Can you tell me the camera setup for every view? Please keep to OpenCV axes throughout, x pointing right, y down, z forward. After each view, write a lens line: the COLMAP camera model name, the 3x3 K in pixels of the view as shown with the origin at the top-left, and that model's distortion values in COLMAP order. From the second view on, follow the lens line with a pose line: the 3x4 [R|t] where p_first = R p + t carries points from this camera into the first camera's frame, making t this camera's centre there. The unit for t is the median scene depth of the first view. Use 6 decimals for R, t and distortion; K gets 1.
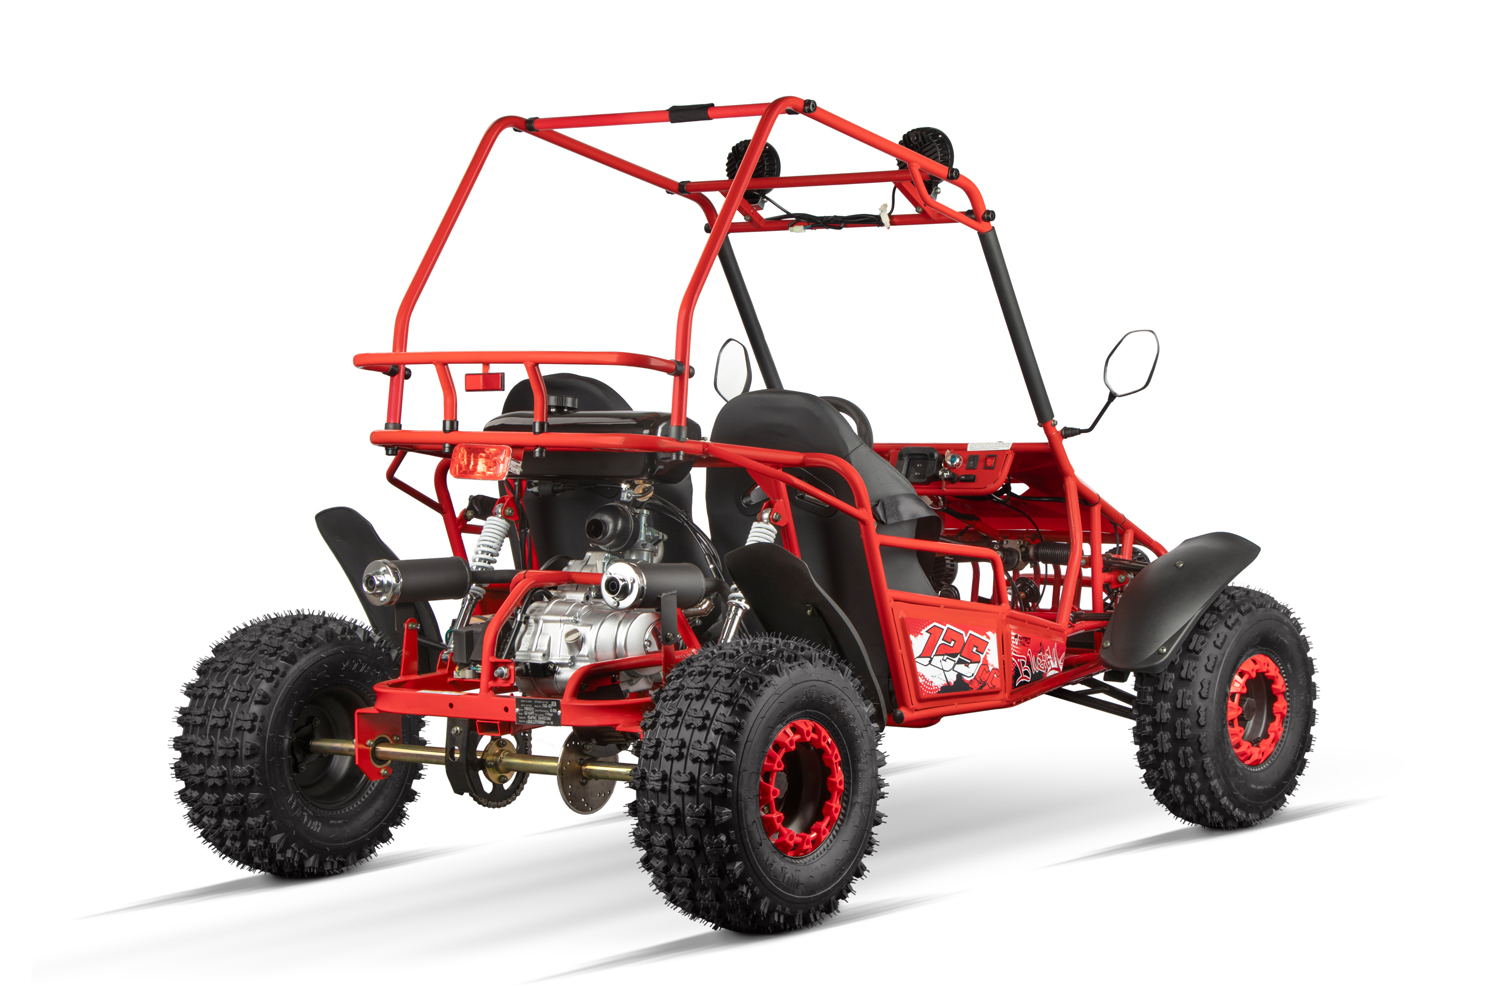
lens RADIAL K [[3514.1, 0, 740.4], [0, 3514.1, 510.2], [0, 0, 1]] dist [0.582188, 0.000000]
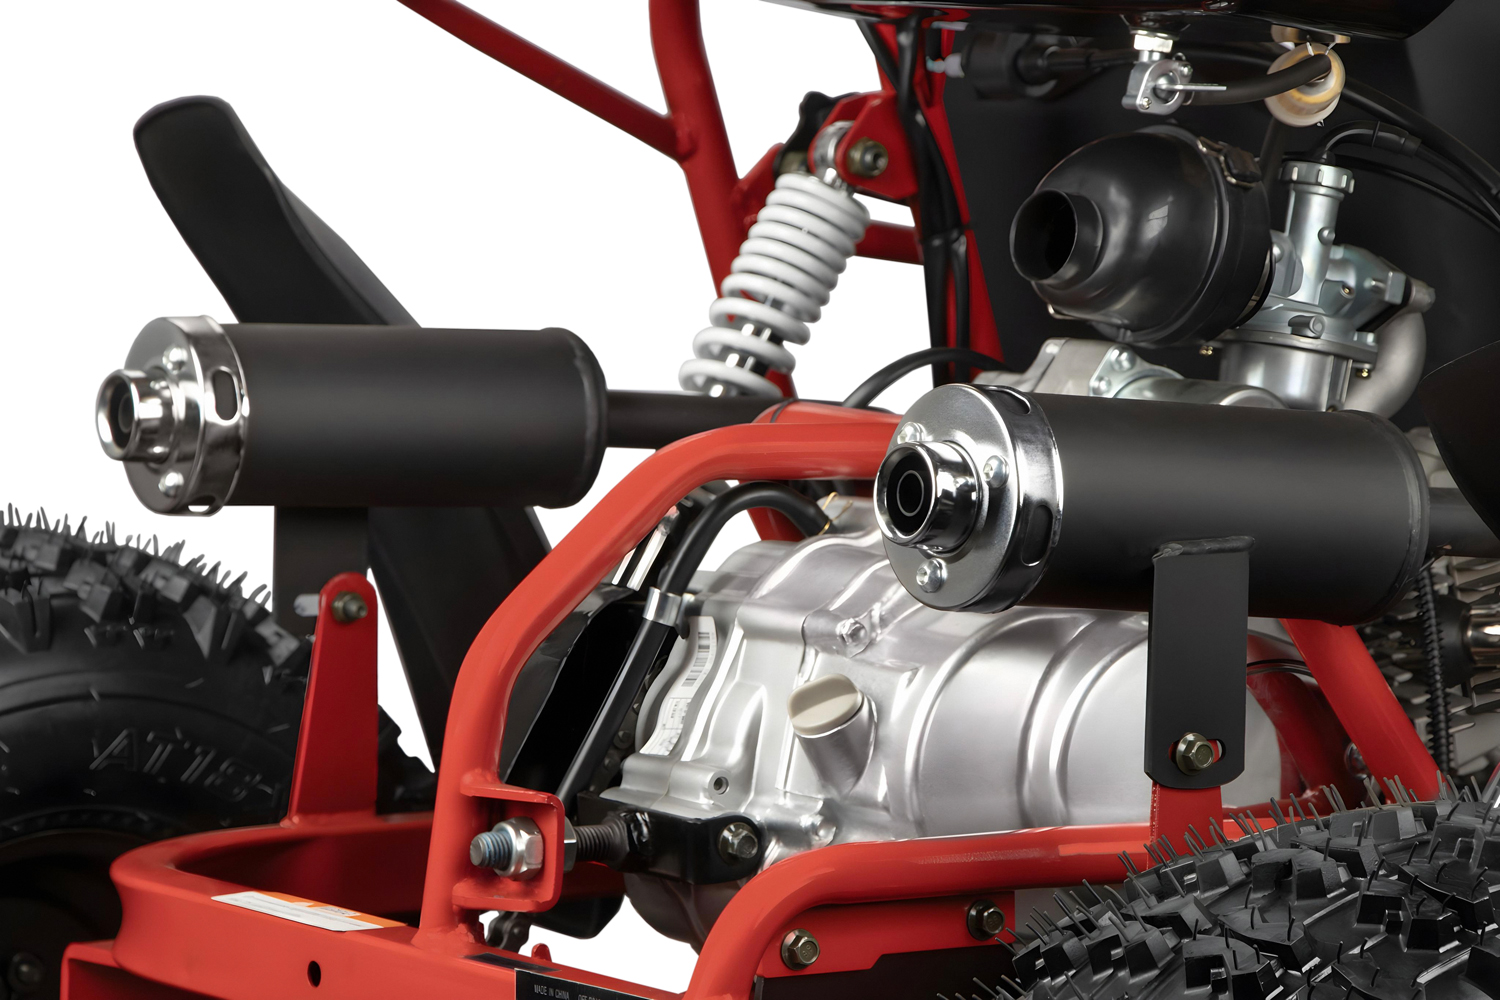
lens RADIAL K [[7821.6, 0, 750.2], [0, 7821.6, 500.8], [0, 0, 1]] dist [1.449424, 0.000000]
pose [[0.954344, 0.067841, -0.290904, 0.085686], [-0.060677, 0.997592, 0.033590, 0.006445], [0.292482, -0.014405, 0.956162, 0.513102]]
